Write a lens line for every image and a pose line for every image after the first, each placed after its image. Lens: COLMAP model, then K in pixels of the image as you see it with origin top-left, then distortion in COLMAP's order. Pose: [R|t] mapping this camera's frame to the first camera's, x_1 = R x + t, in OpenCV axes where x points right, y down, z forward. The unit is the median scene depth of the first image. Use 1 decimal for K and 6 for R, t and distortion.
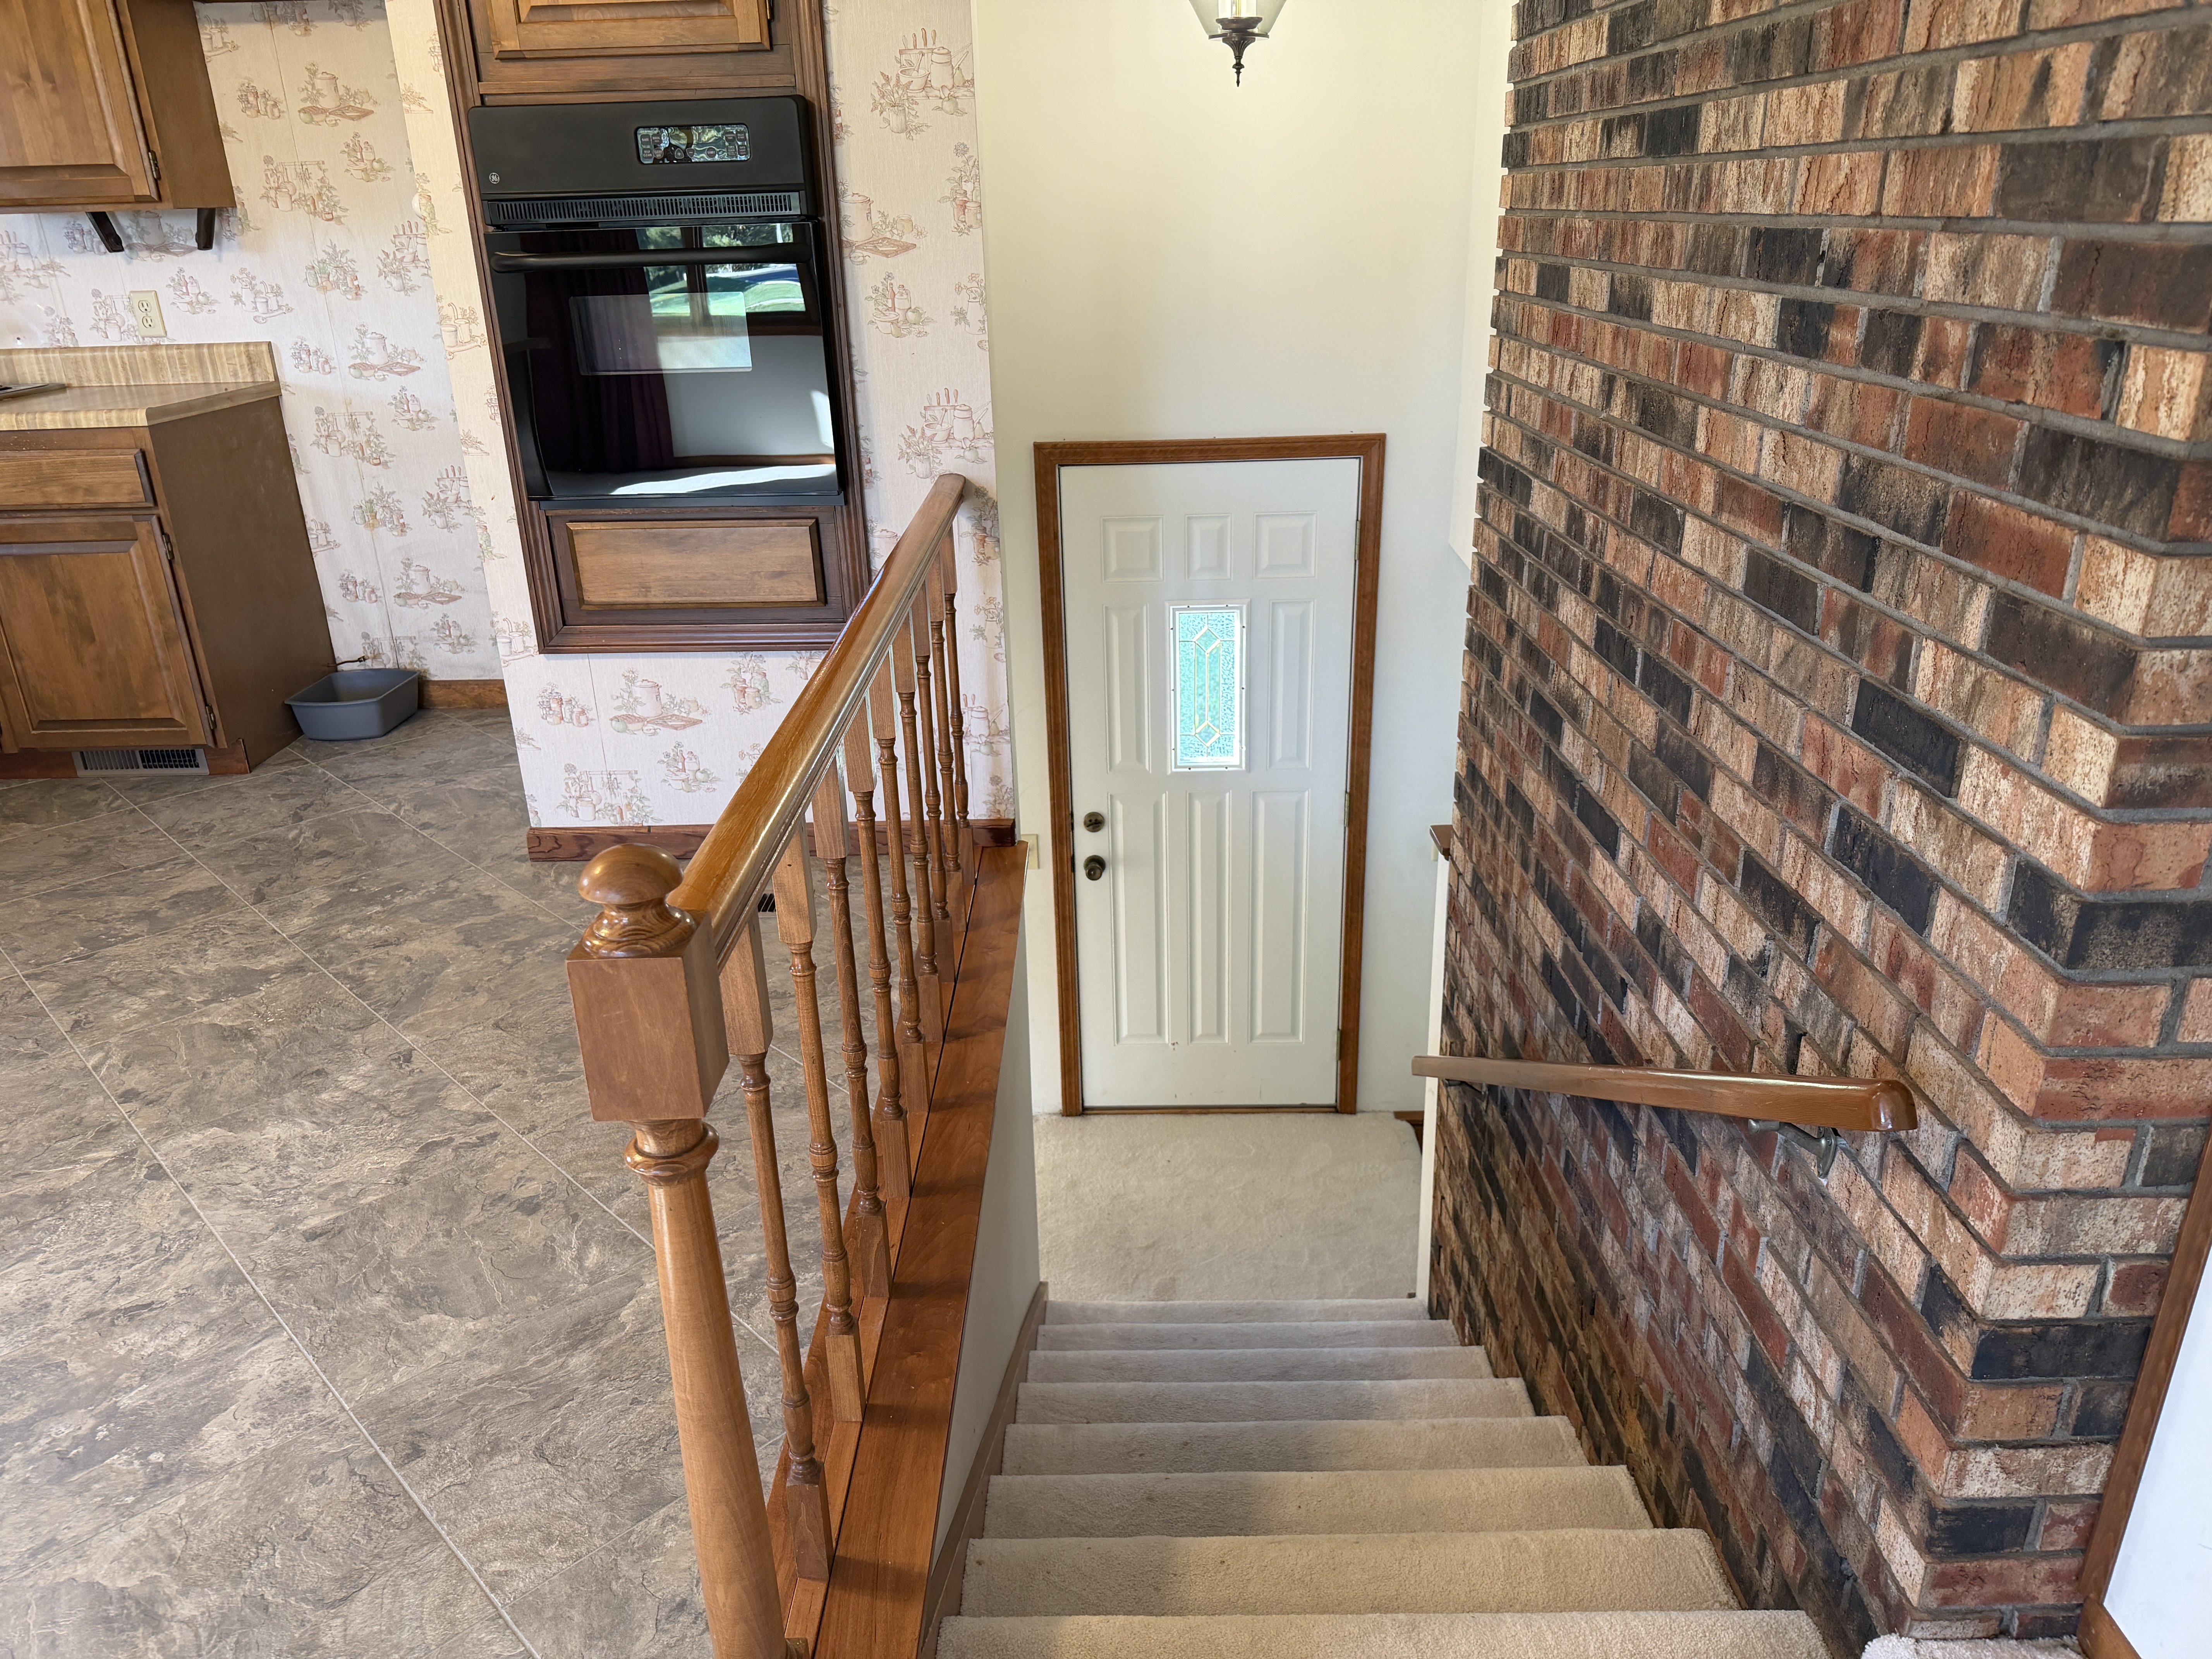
lens RADIAL K [[1565.6, 0, 1096.2], [0, 1565.6, 839.1], [0, 0, 1]] dist [0.043739, -0.050614]
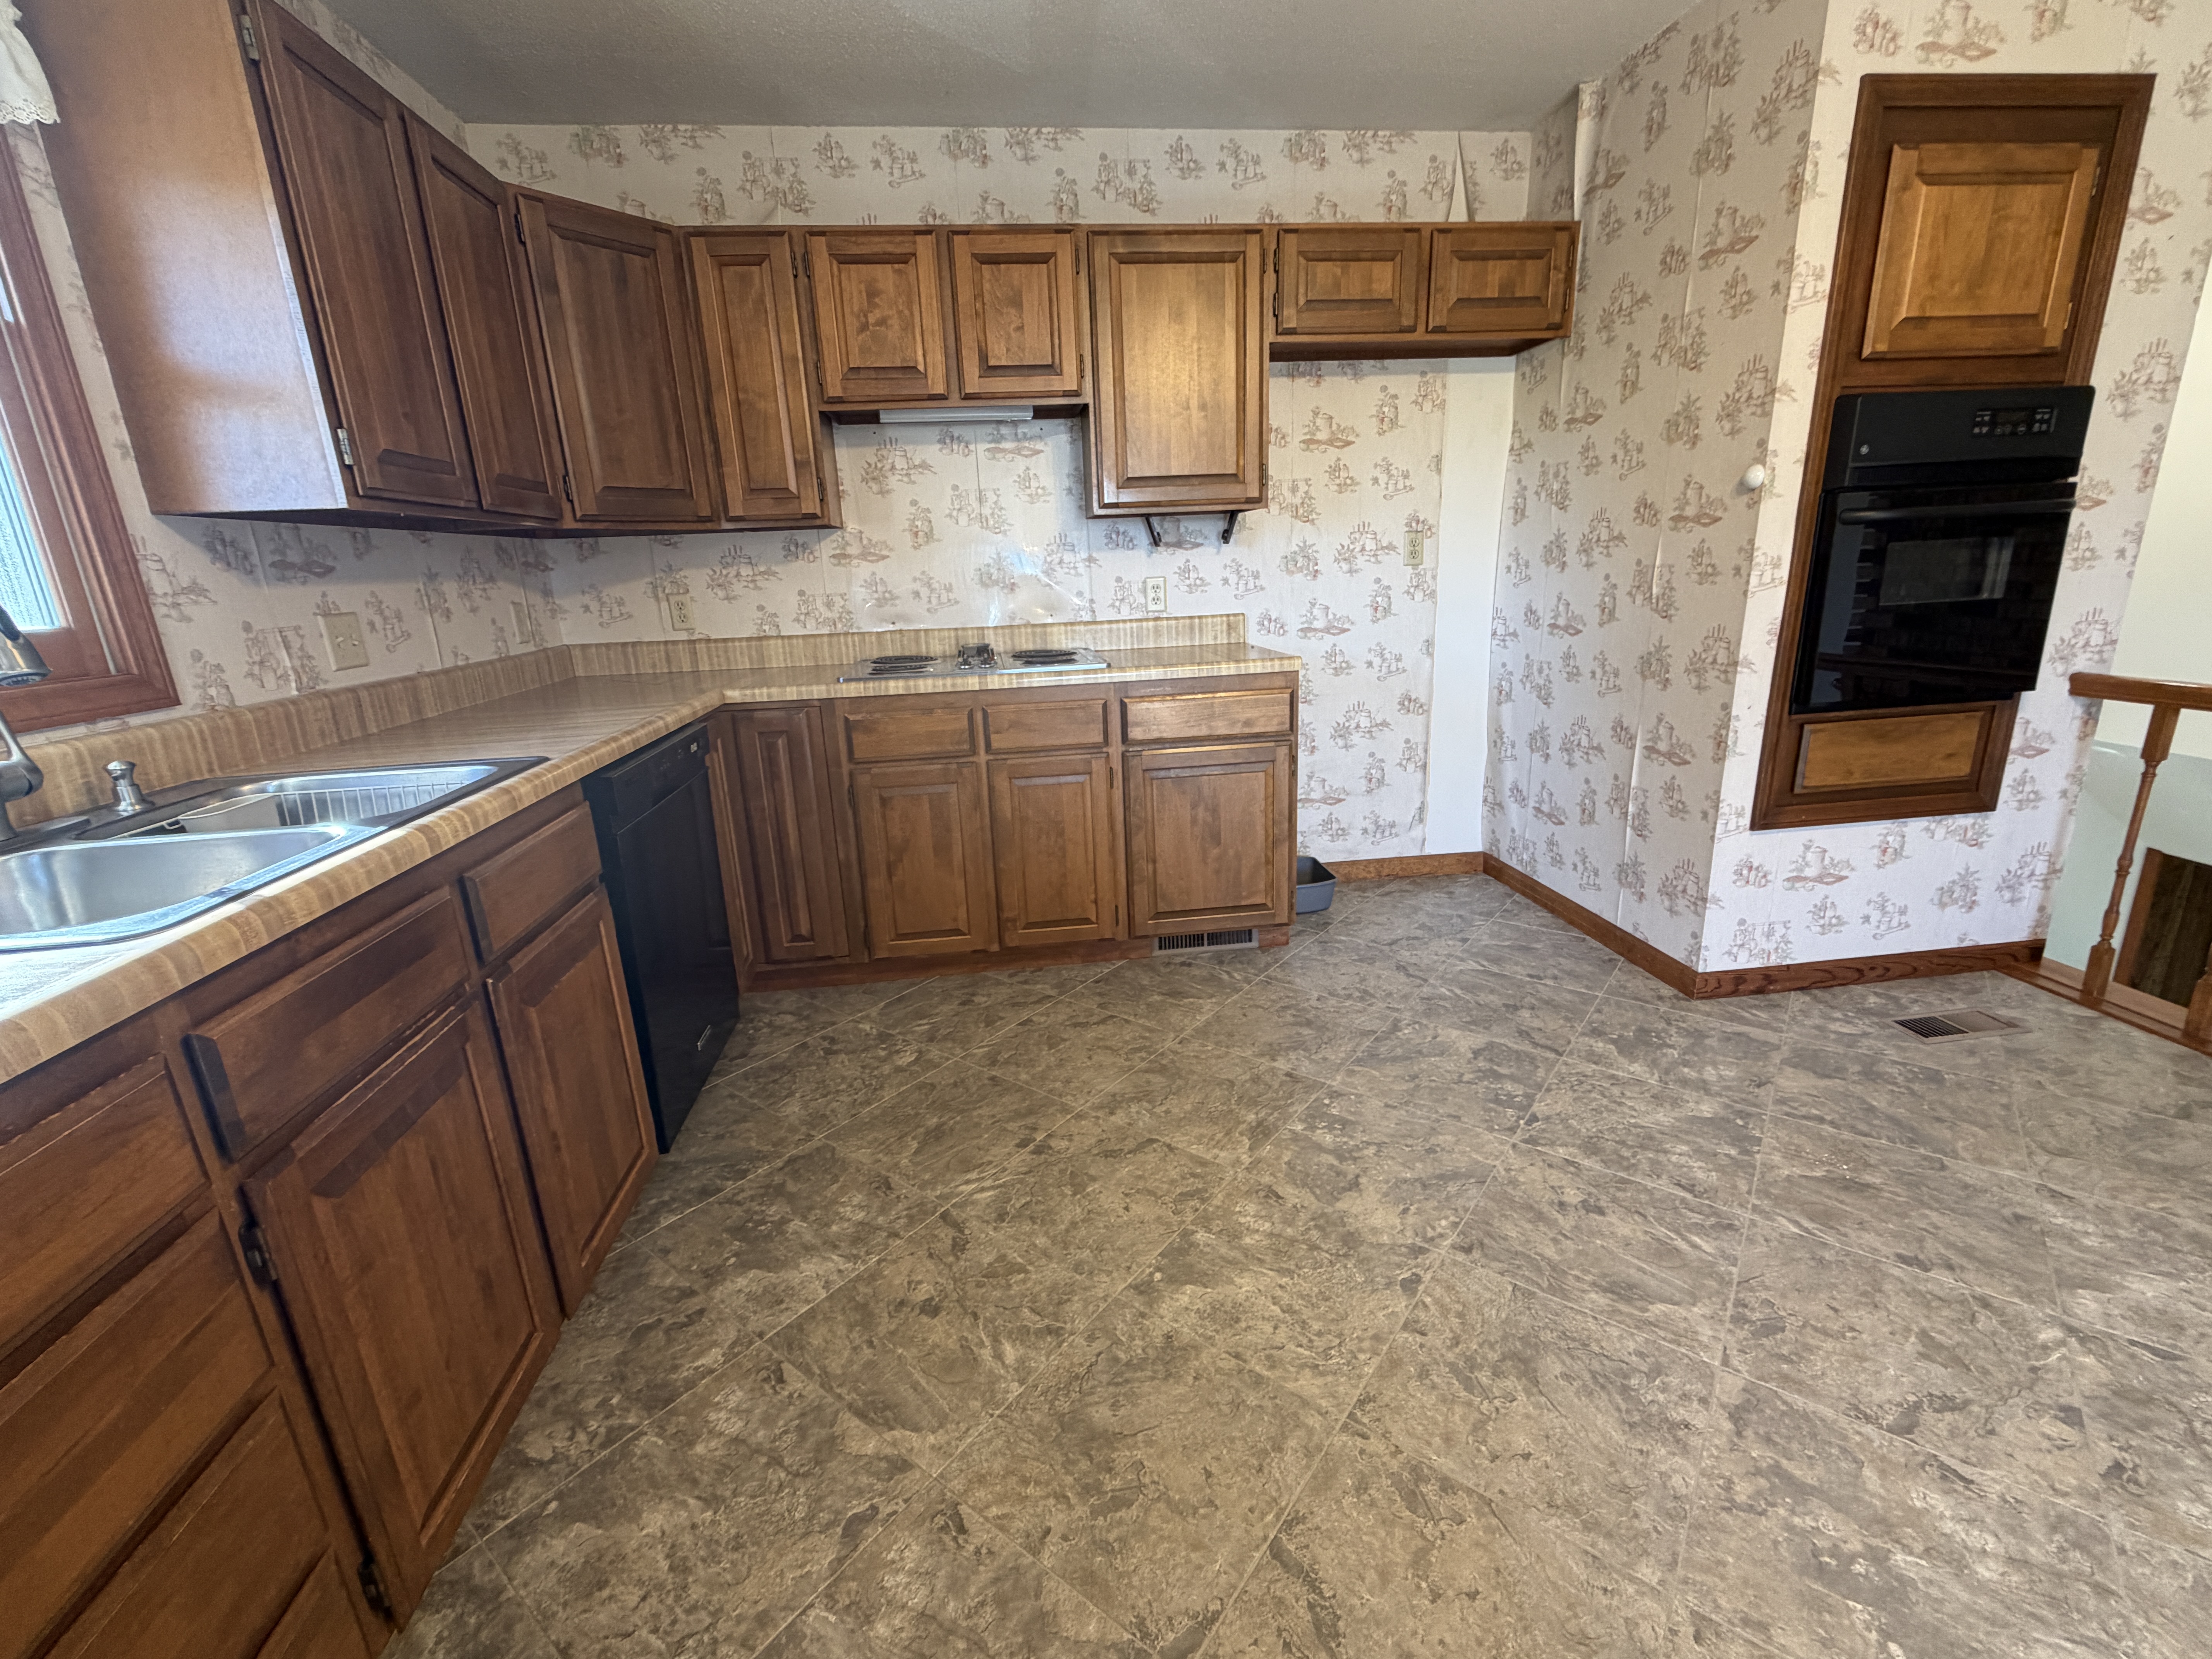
lens RADIAL K [[956.3, 0, 1106.0], [0, 956.3, 829.5], [0, 0, 1]] dist [0.000641, -0.000616]
pose [[0.990454, -0.053422, 0.127070, -0.842046], [0.068320, 0.990905, -0.115928, -0.058621], [-0.119721, 0.123503, 0.985096, 0.284582]]
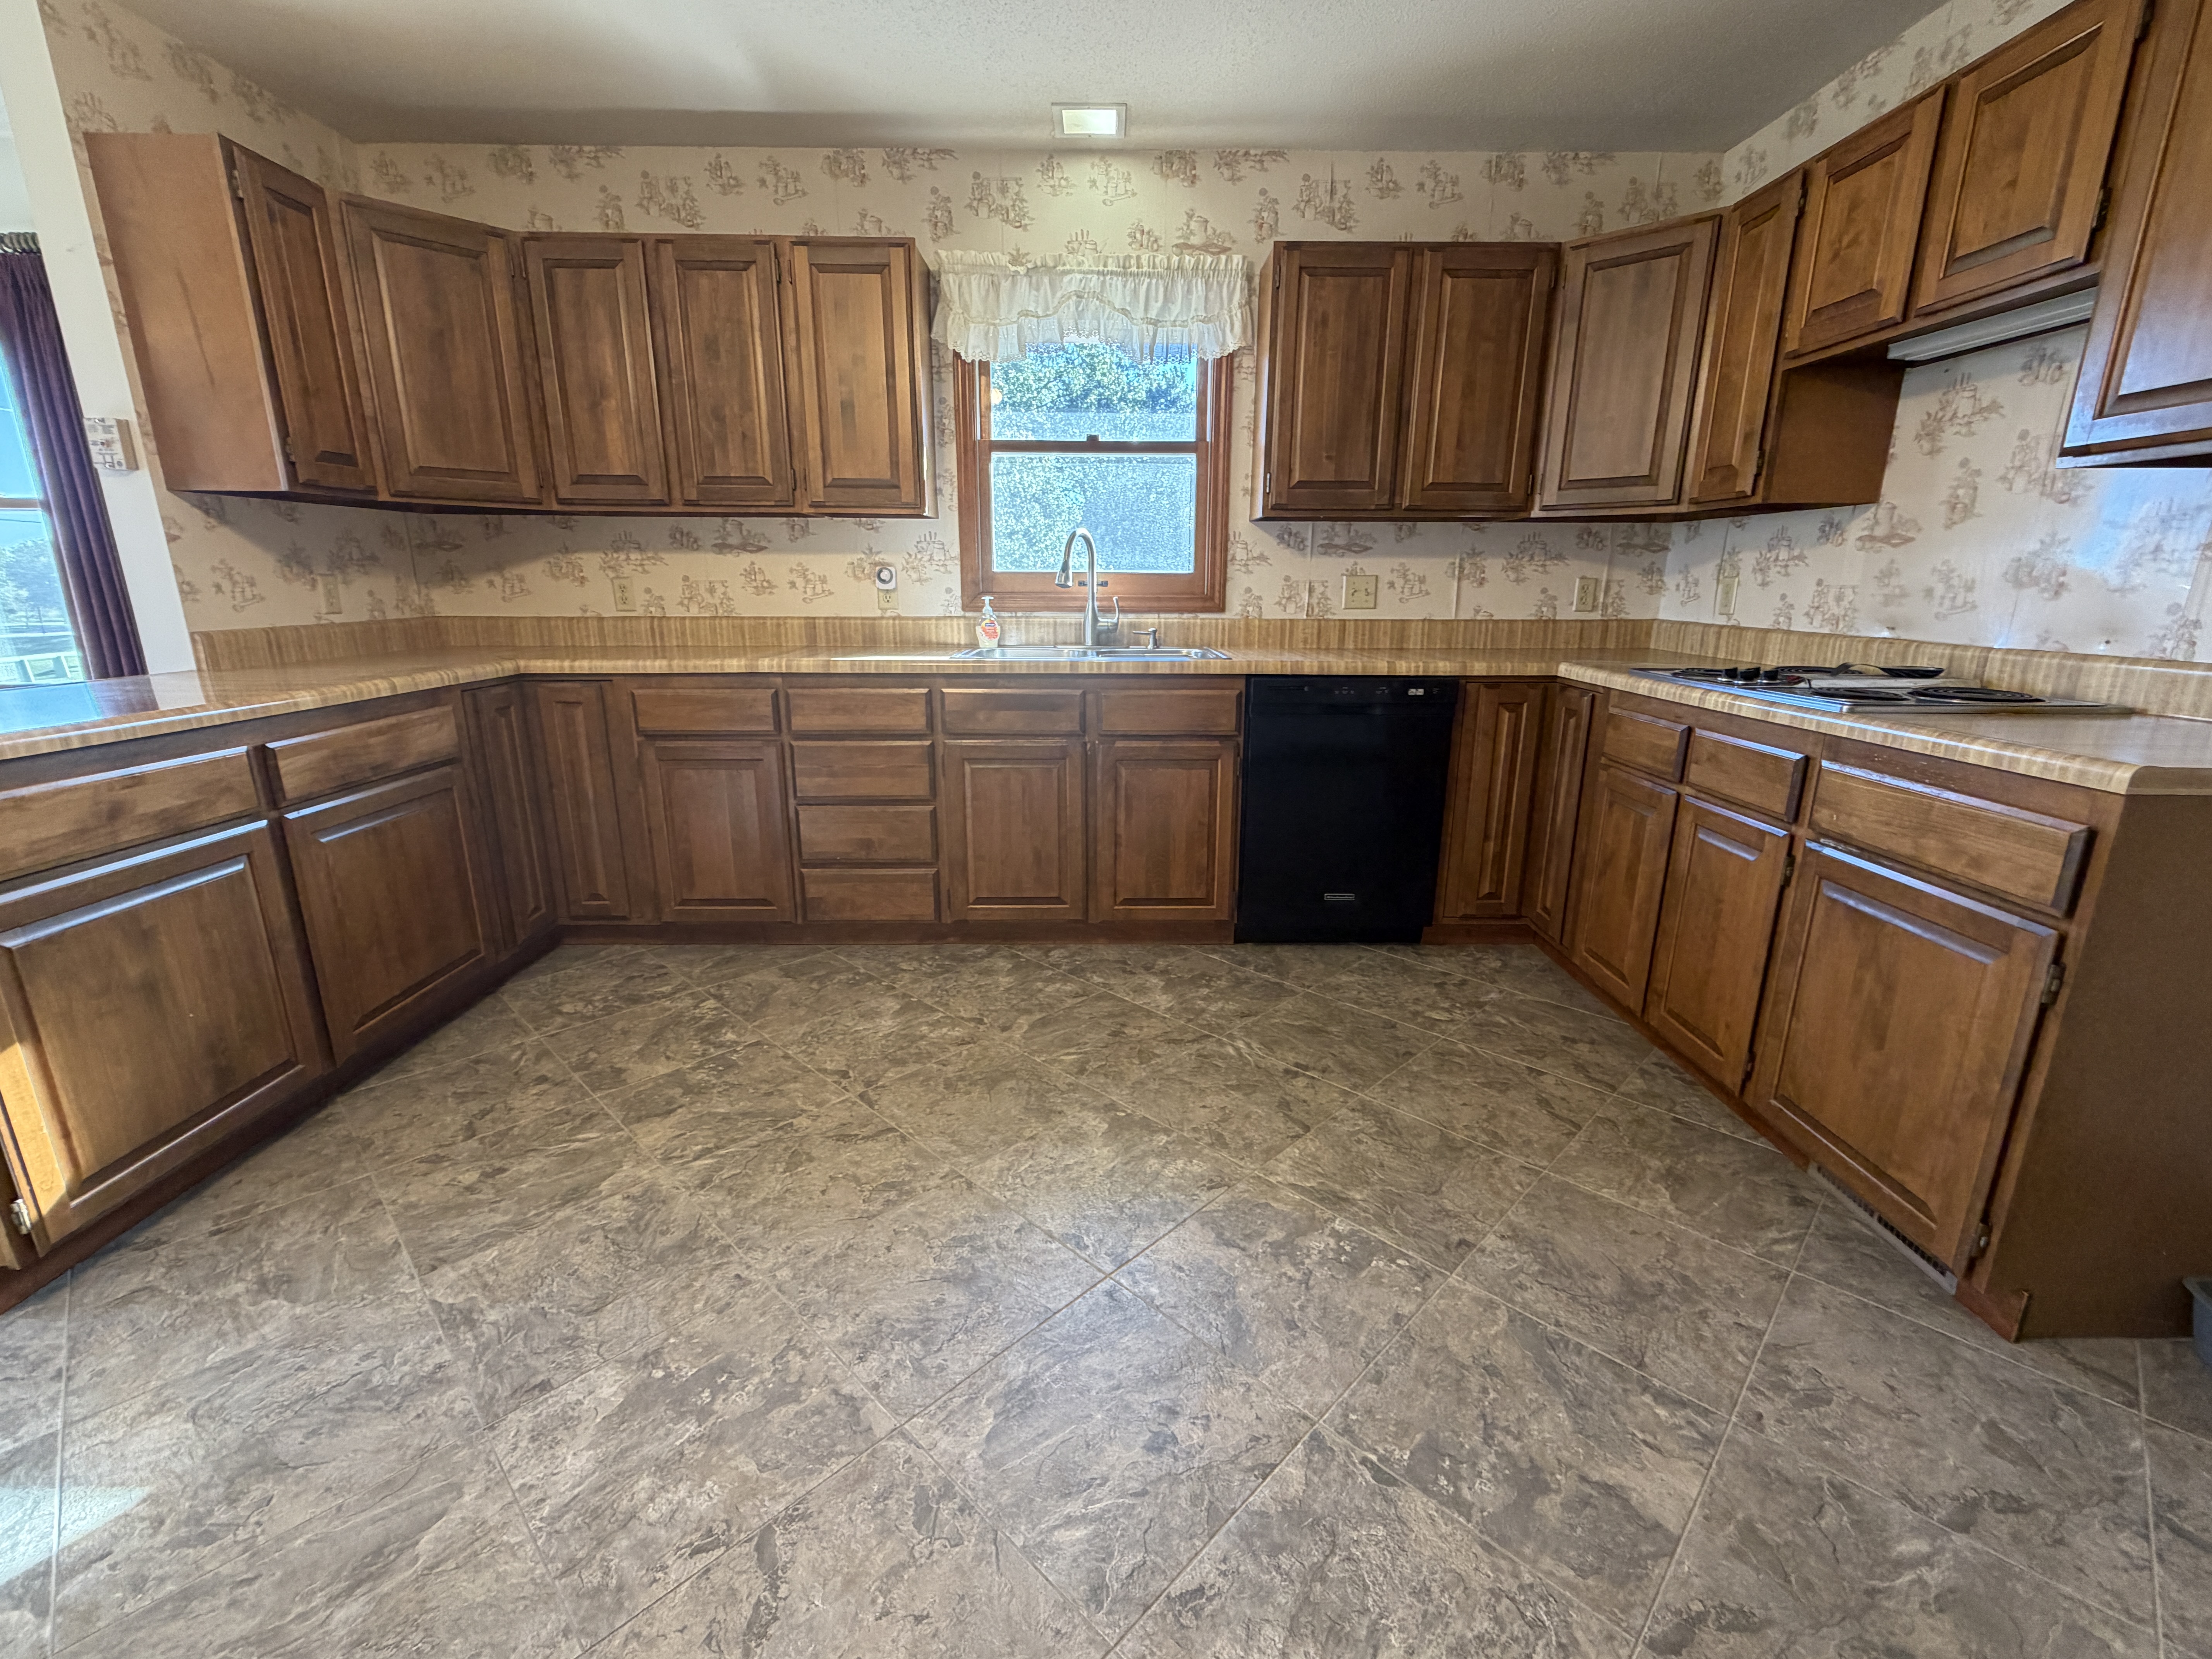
lens RADIAL K [[950.6, 0, 1106.0], [0, 950.6, 829.5], [0, 0, 1]] dist [0.000391, -0.000848]
pose [[0.020848, 0.278271, -0.960276, -0.269757], [-0.381916, 0.889861, 0.249574, -0.191973], [0.923962, 0.361541, 0.124828, 0.610781]]
